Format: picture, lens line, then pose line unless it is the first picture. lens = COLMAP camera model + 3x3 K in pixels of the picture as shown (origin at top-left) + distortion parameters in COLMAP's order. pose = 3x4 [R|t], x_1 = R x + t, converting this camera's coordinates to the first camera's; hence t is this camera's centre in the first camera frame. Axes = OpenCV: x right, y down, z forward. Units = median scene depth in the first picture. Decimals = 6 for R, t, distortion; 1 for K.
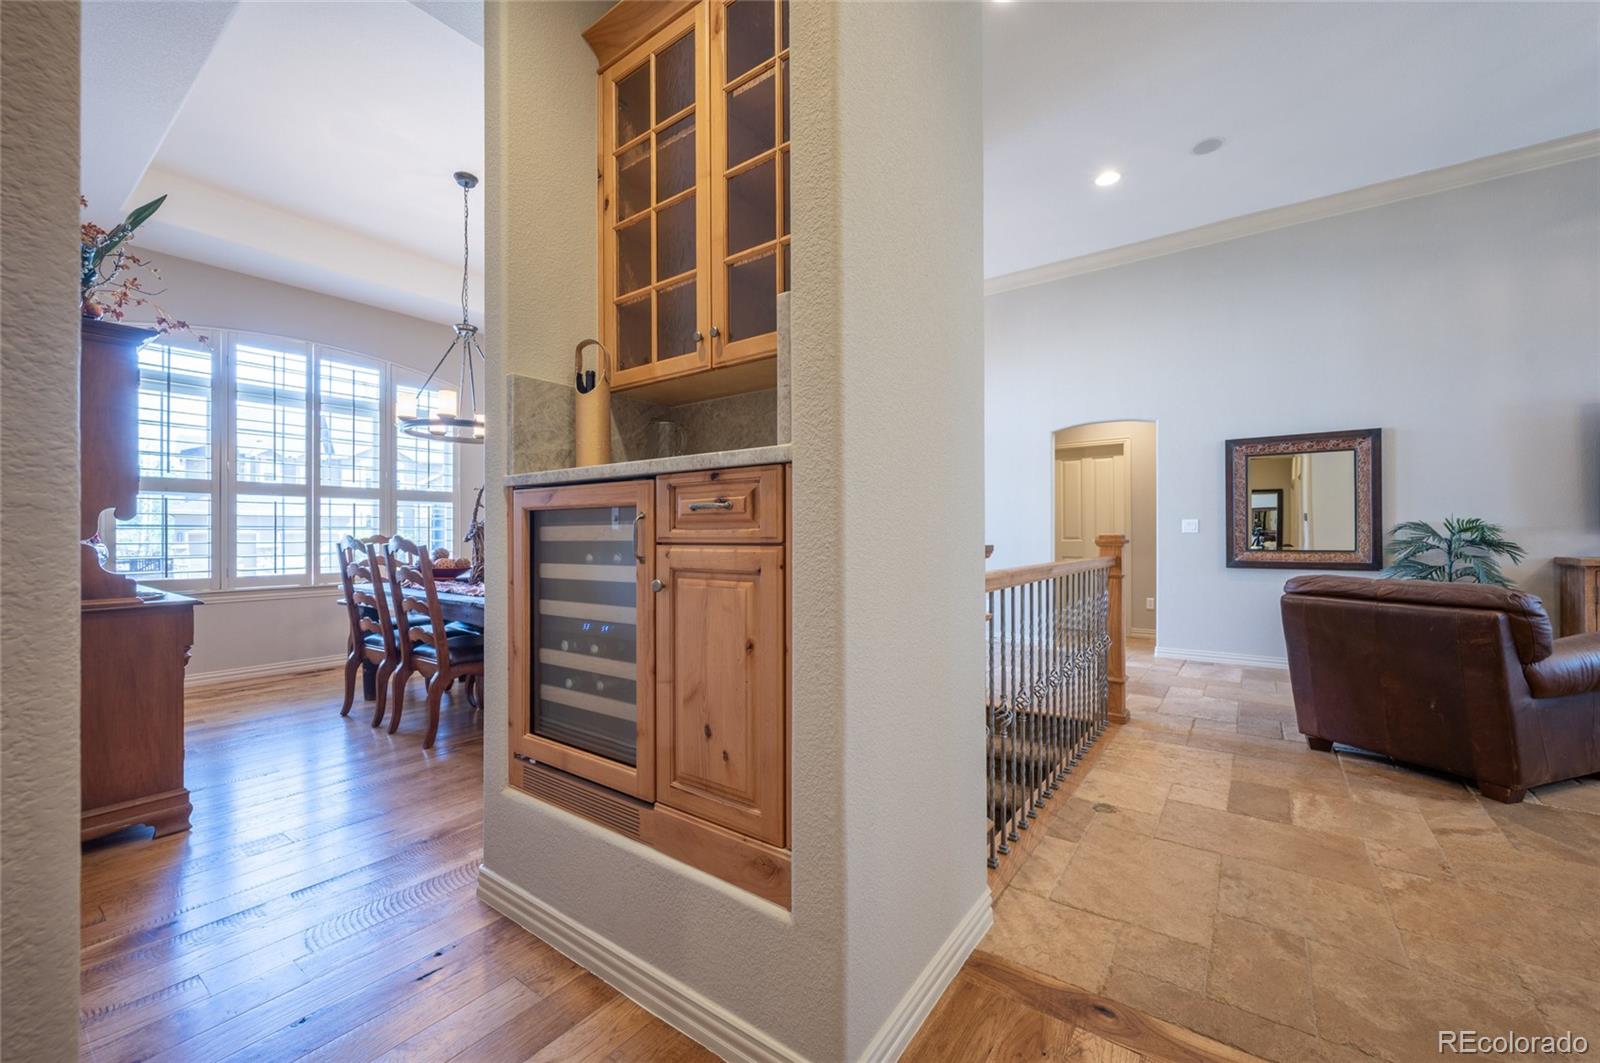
lens RADIAL K [[639.0, 0, 798.5], [0, 639.0, 535.4], [0, 0, 1]] dist [0.005458, -0.002336]
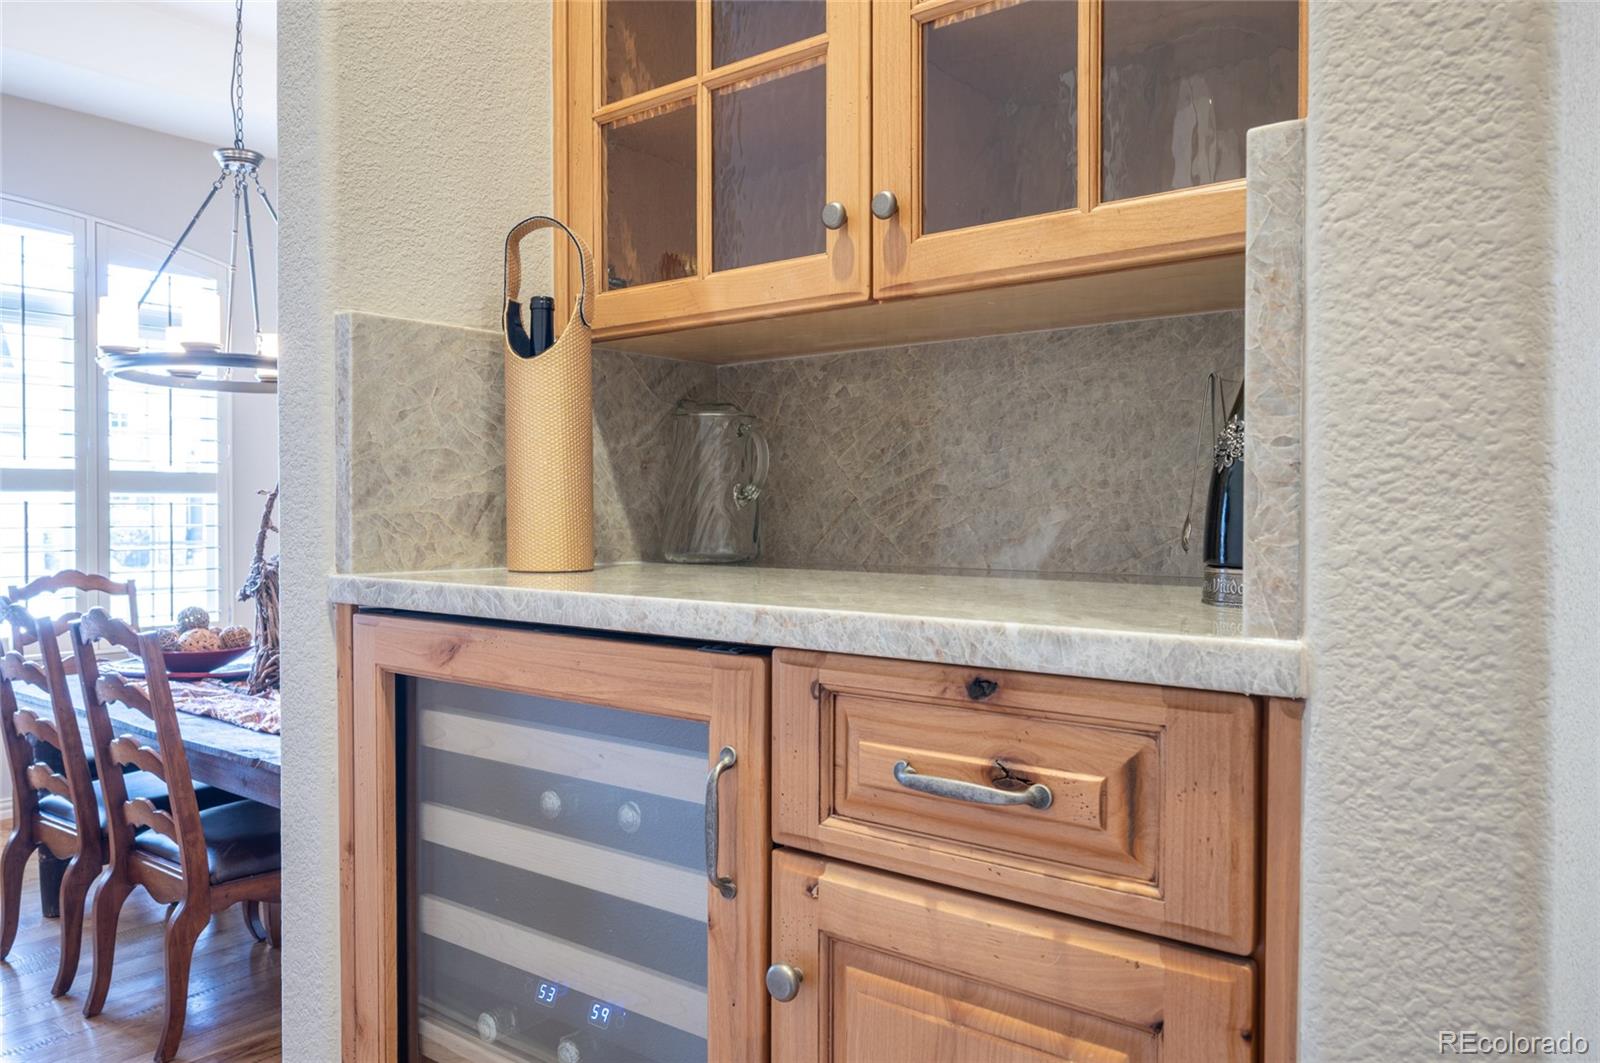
lens RADIAL K [[1175.8, 0, 801.9], [0, 1175.8, 532.1], [0, 0, 1]] dist [-0.003132, 0.004562]
pose [[0.999284, 0.002733, -0.037739, -0.069478], [-0.002039, 0.999828, 0.018410, -0.063623], [0.037783, -0.018320, 0.999118, 0.141477]]
